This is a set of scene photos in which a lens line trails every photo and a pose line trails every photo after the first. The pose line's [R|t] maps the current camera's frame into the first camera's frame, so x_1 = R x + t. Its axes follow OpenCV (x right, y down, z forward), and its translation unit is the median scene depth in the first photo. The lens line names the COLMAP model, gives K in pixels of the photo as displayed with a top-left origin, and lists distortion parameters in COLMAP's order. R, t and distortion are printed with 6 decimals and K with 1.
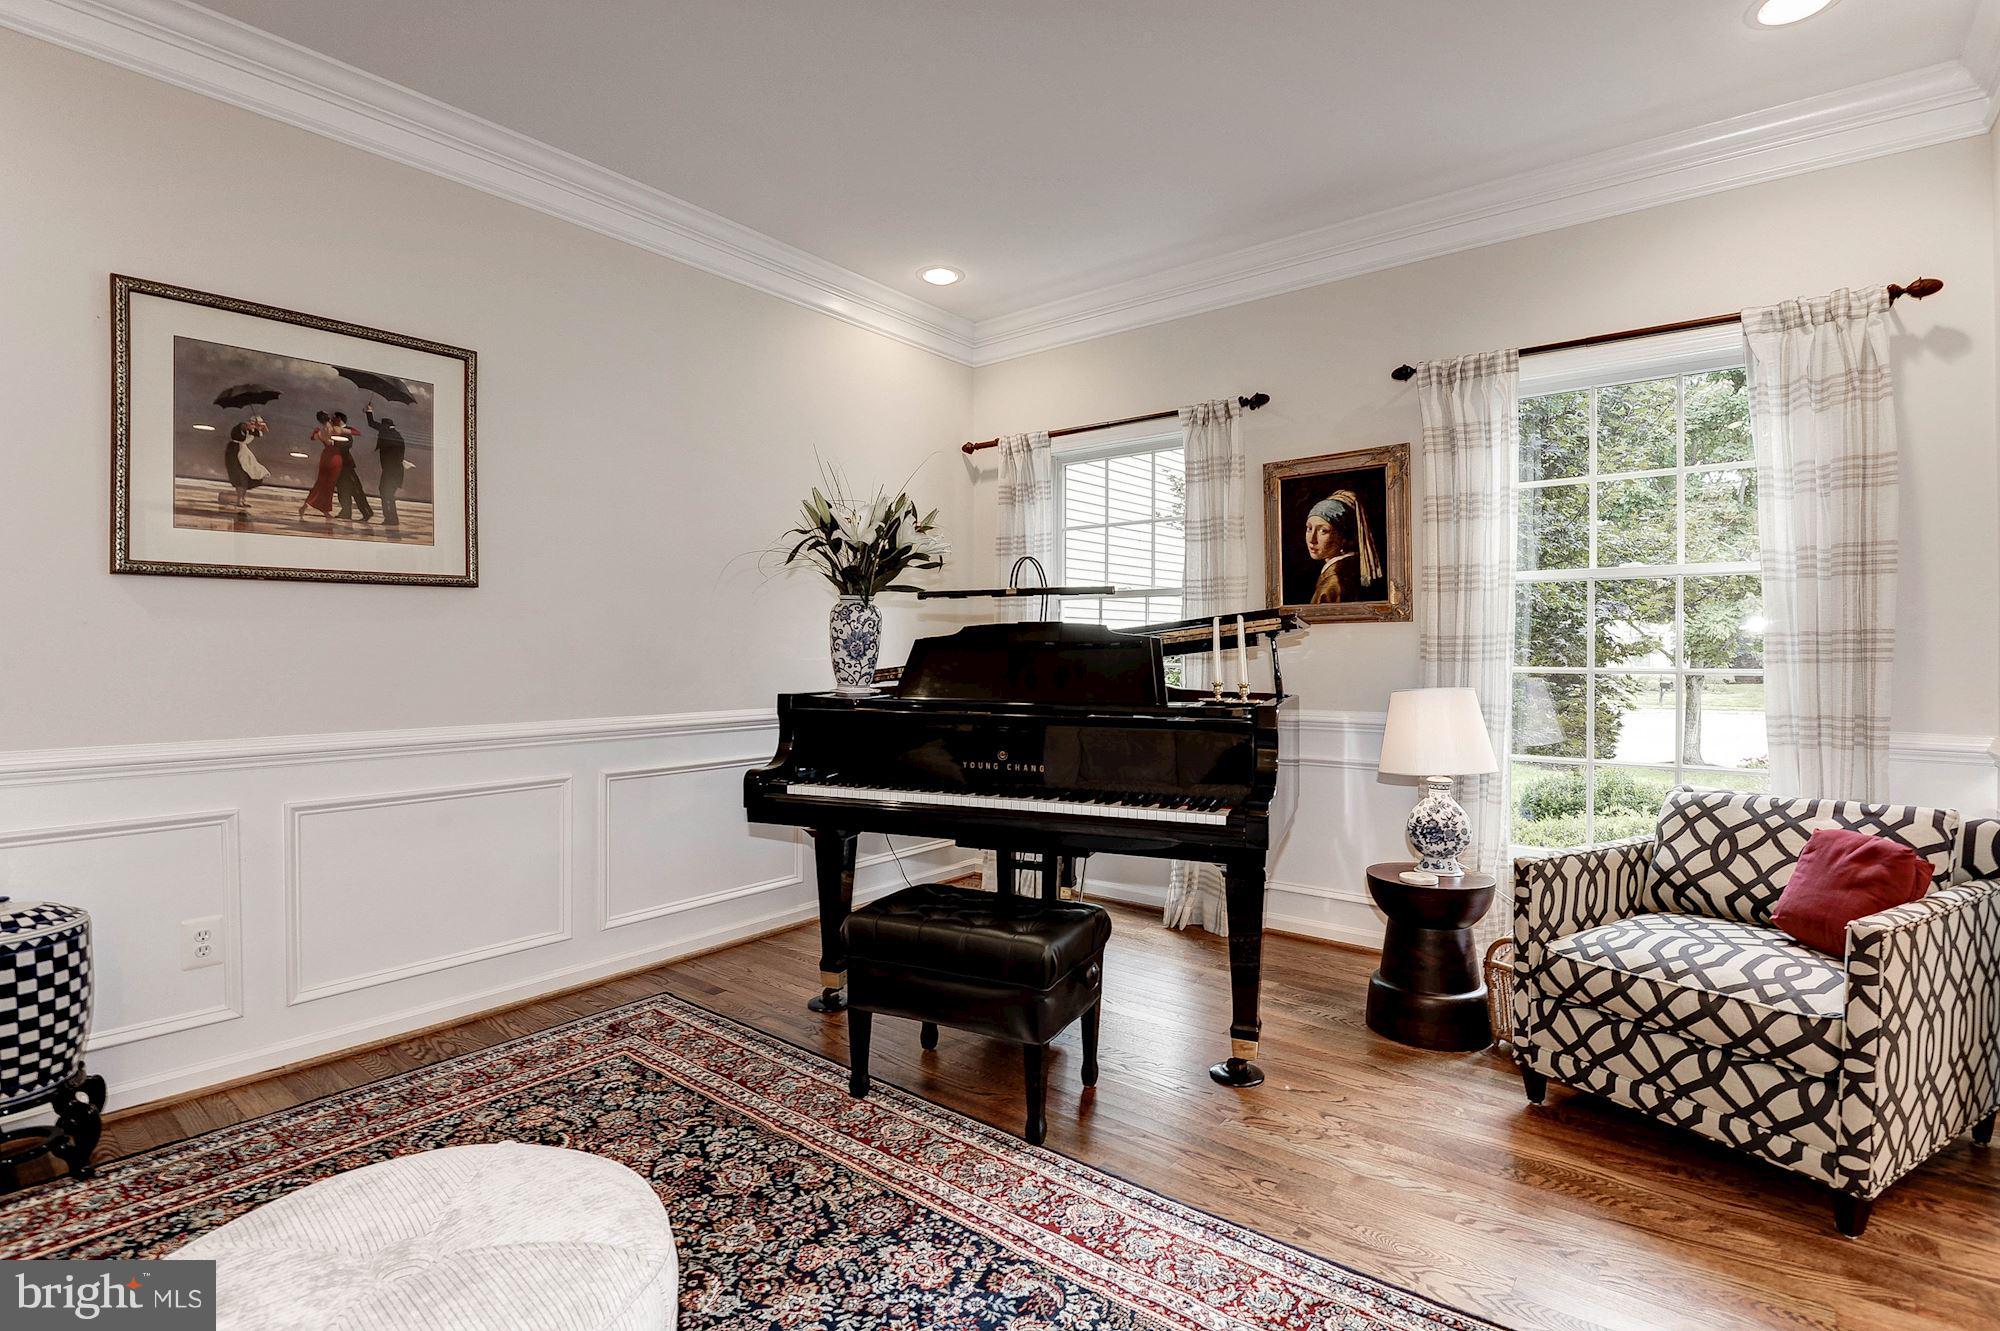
lens RADIAL K [[924.7, 0, 1017.5], [0, 924.7, 659.5], [0, 0, 1]] dist [0.004163, -0.019815]
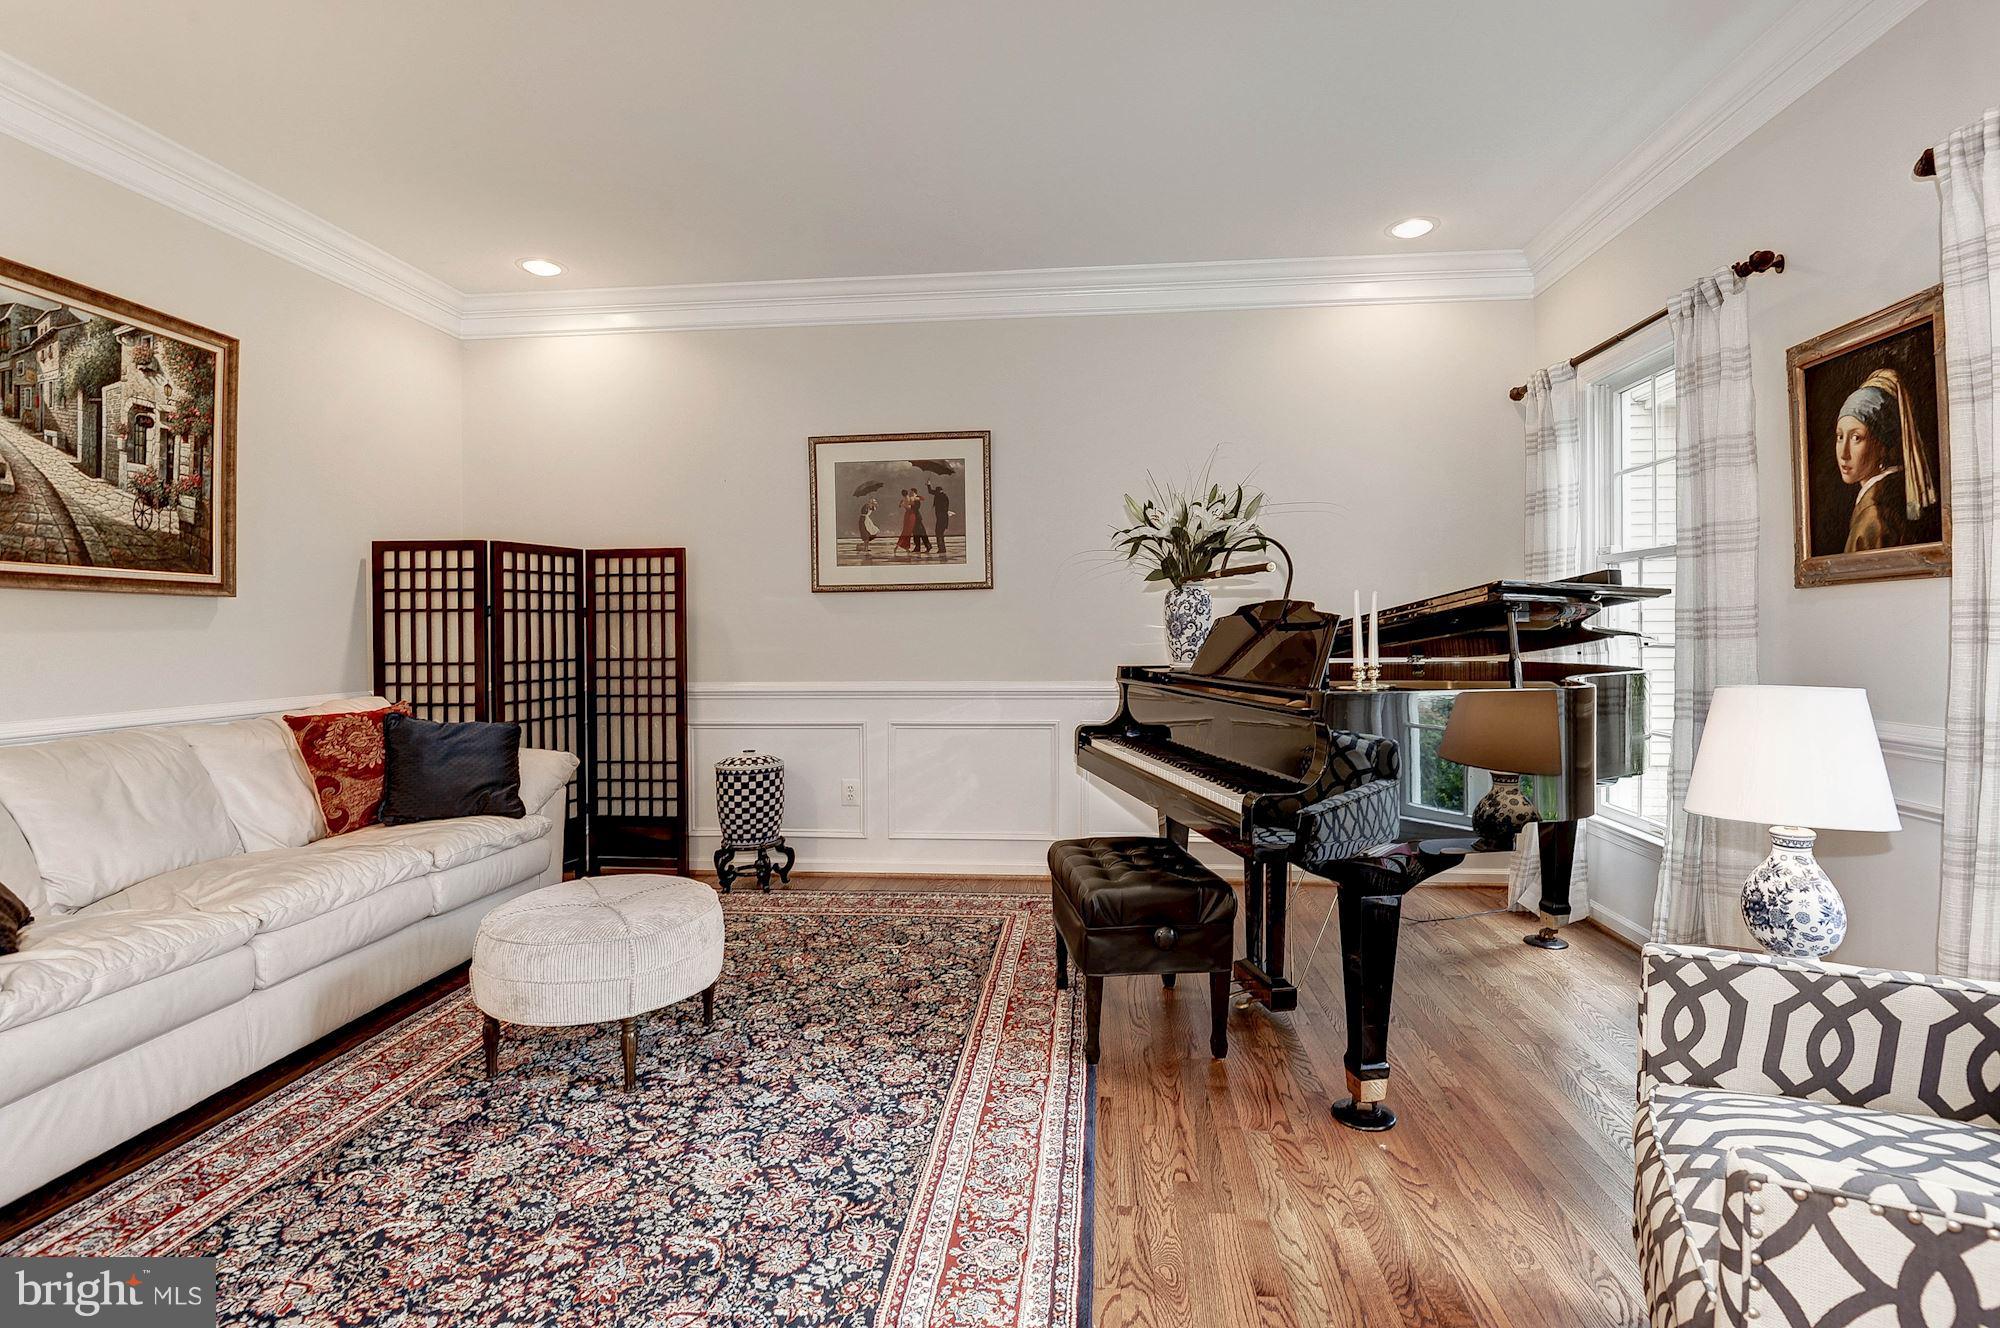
lens RADIAL K [[912.1, 0, 1028.1], [0, 912.1, 644.4], [0, 0, 1]] dist [0.000754, -0.018085]
pose [[0.562437, 0.008181, -0.826800, 0.689236], [0.000639, 0.999946, 0.010329, -0.003931], [0.826840, -0.006338, 0.562401, 0.230769]]
